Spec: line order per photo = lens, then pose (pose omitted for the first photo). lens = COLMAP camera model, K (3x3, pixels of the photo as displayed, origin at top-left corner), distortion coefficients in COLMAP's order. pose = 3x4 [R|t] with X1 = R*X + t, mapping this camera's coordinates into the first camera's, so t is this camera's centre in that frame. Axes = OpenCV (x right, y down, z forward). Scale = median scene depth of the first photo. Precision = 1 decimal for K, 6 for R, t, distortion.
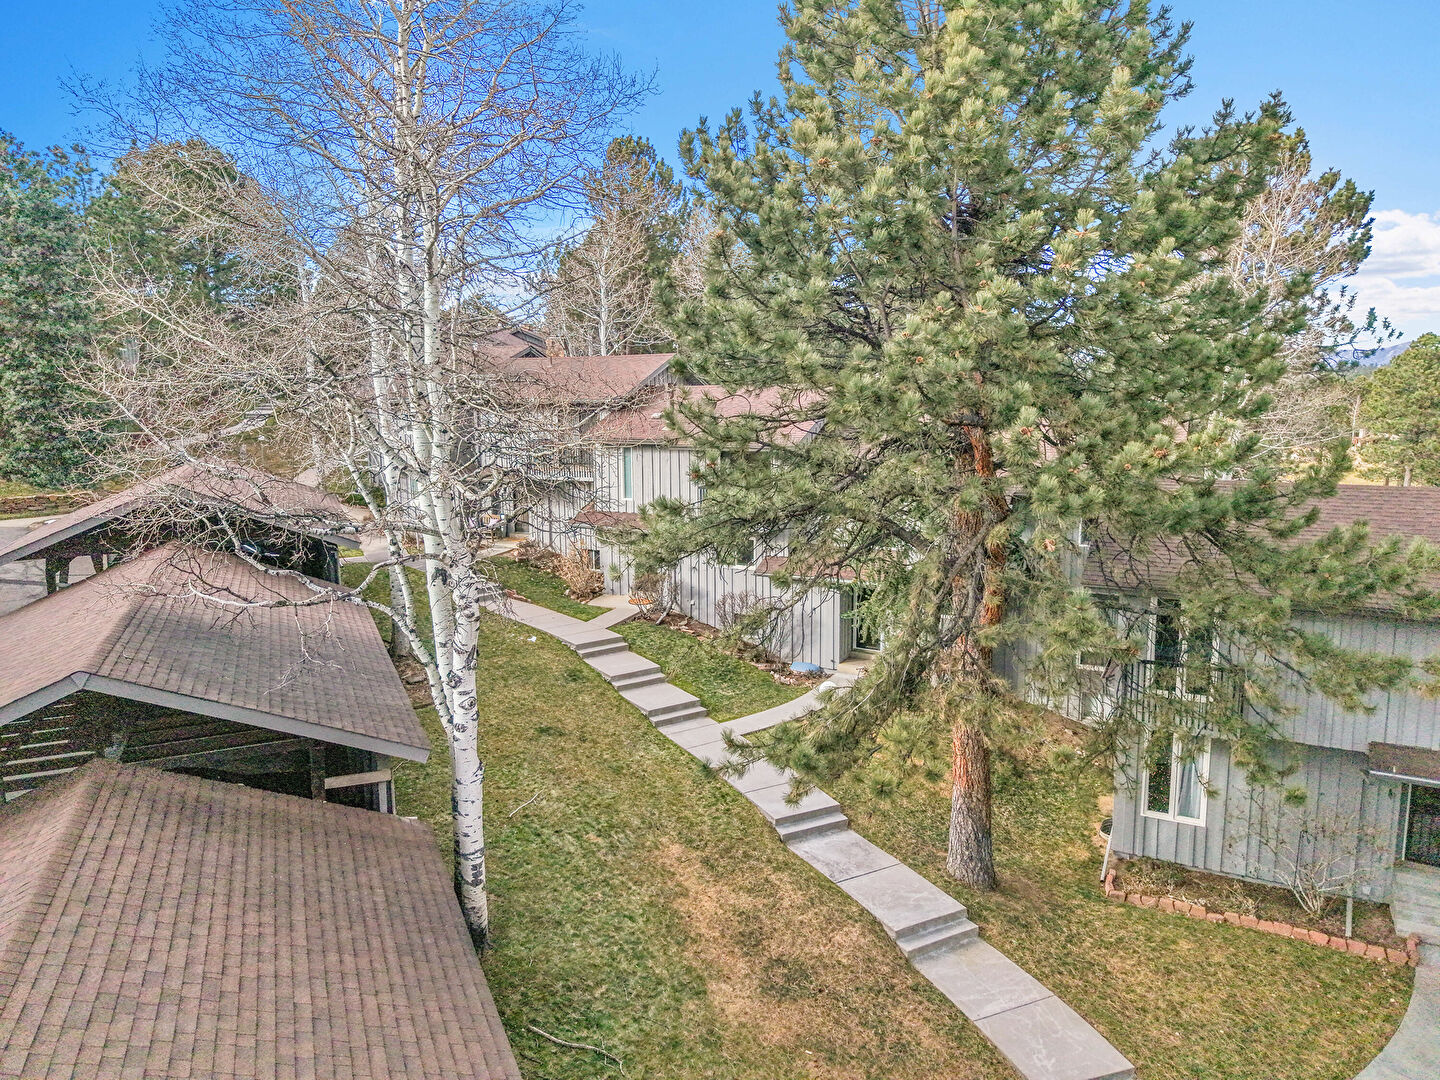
lens RADIAL K [[959.6, 0, 733.3], [0, 959.6, 539.4], [0, 0, 1]] dist [0.019855, -0.015883]
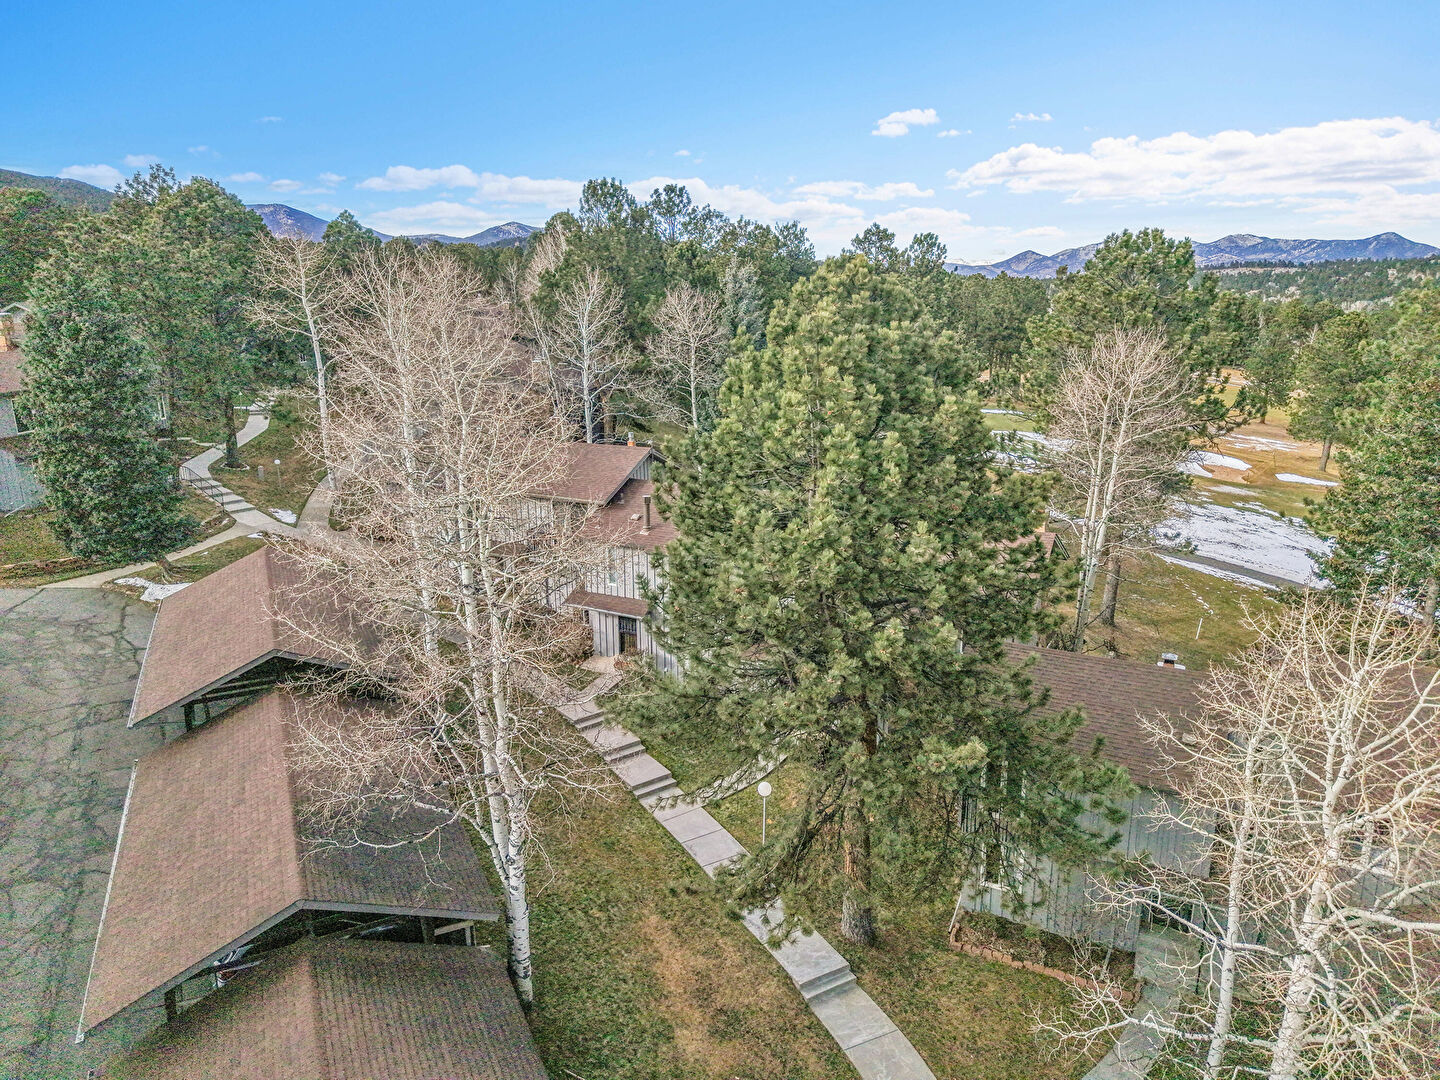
lens RADIAL K [[959.6, 0, 733.3], [0, 959.6, 539.4], [0, 0, 1]] dist [0.019855, -0.015883]
pose [[0.999718, -0.005344, 0.023133, 0.032320], [0.002846, 0.994287, 0.106701, -0.443120], [-0.023571, -0.106605, 0.994022, -0.419144]]
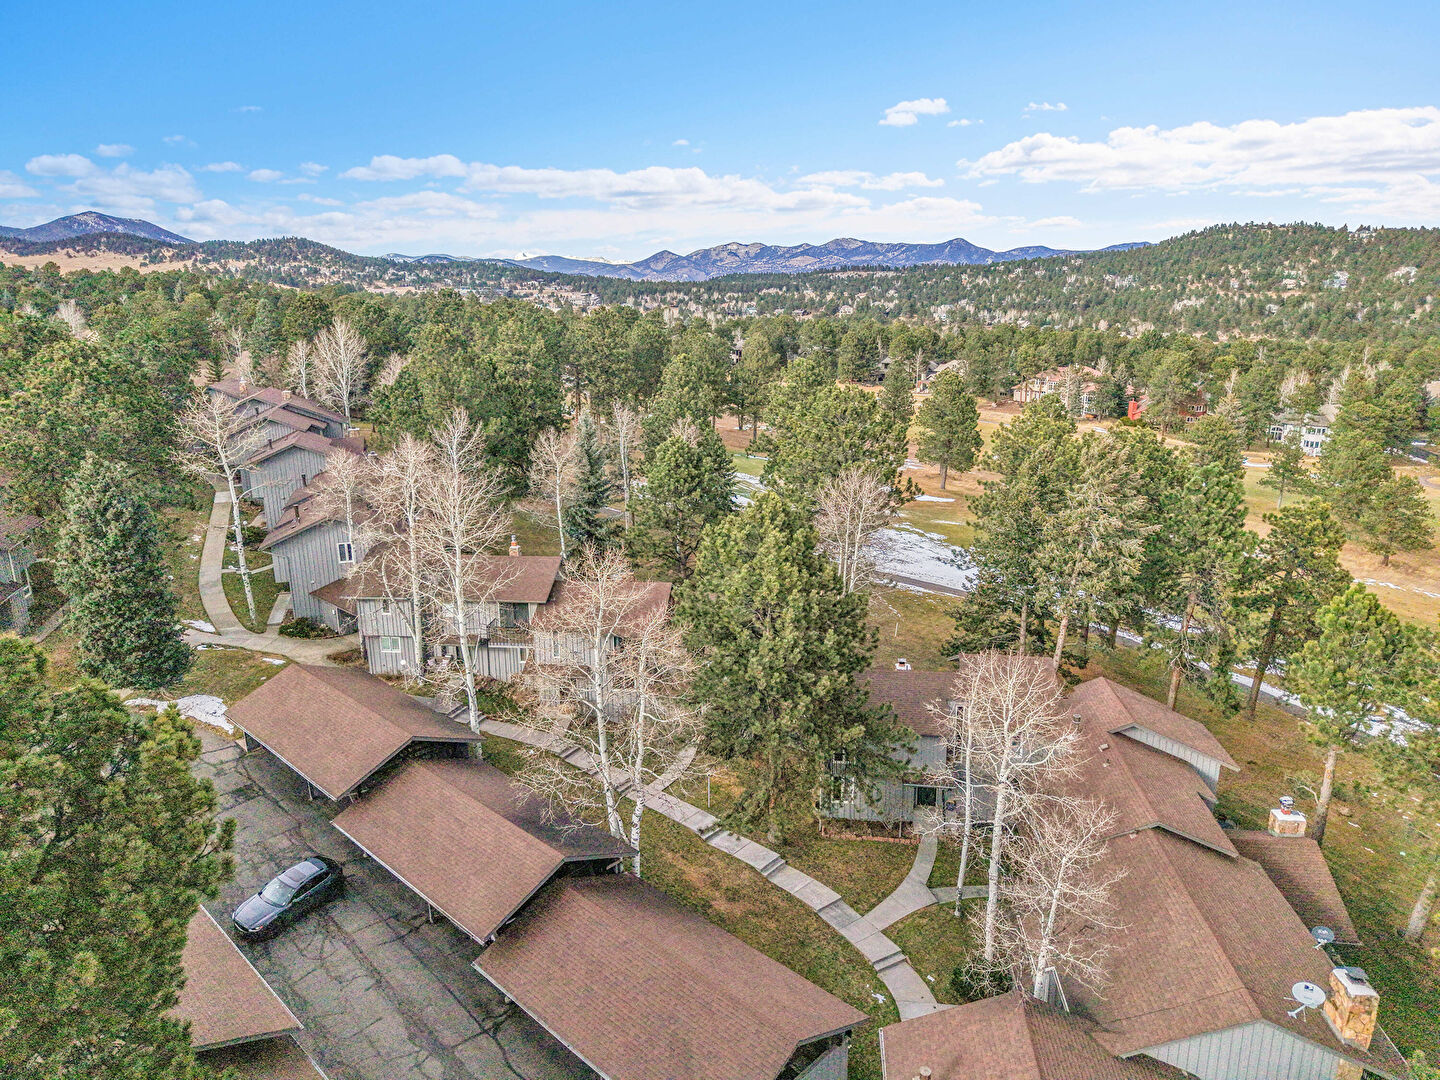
lens RADIAL K [[959.6, 0, 733.3], [0, 959.6, 539.4], [0, 0, 1]] dist [0.019855, -0.015883]
pose [[0.929209, -0.092615, 0.357761, -0.812548], [0.053166, 0.991519, 0.118591, -0.877561], [-0.365711, -0.091175, 0.926252, -1.470935]]
